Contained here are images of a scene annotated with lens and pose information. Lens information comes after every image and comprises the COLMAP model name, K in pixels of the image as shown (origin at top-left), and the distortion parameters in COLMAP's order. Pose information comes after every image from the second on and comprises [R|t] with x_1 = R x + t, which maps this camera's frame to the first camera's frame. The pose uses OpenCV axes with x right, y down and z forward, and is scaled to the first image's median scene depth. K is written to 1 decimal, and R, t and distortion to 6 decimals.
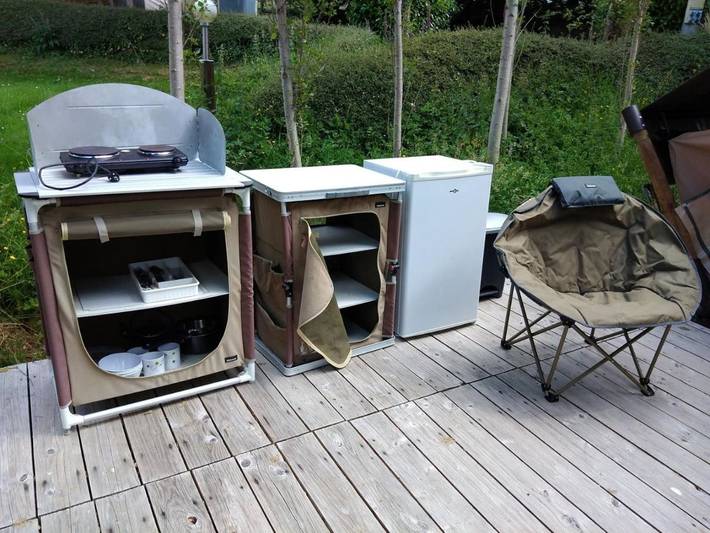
lens RADIAL K [[560.6, 0, 356.0], [0, 560.6, 268.2], [0, 0, 1]] dist [-0.006000, -0.004850]
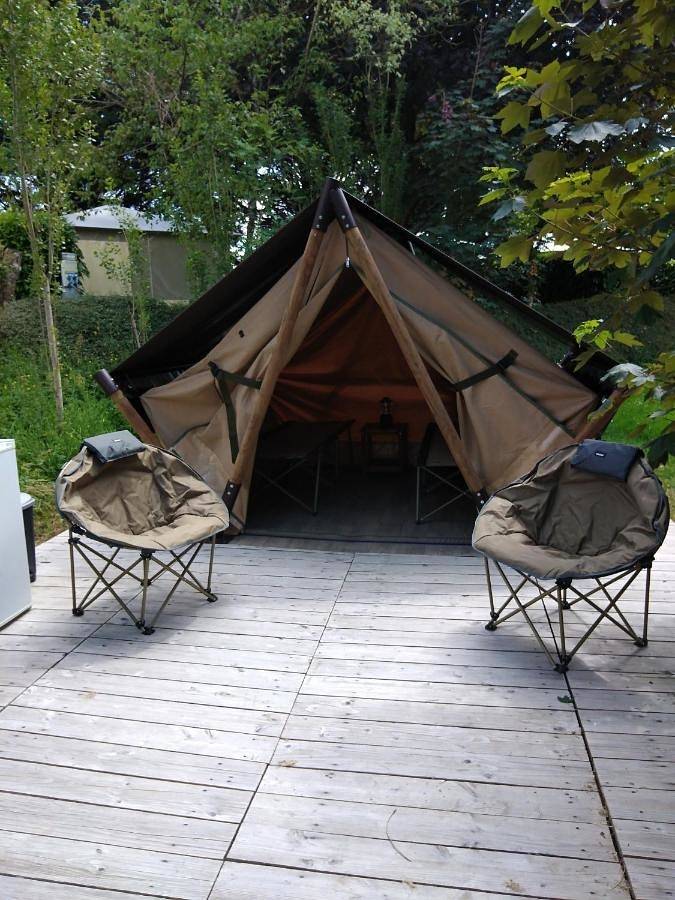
lens RADIAL K [[710.6, 0, 336.5], [0, 710.6, 449.7], [0, 0, 1]] dist [-0.006000, -0.004850]
pose [[0.625336, -0.172284, 0.761100, -0.381497], [0.304225, 0.951976, -0.034467, 0.051469], [-0.718611, 0.253099, 0.647719, -0.222889]]
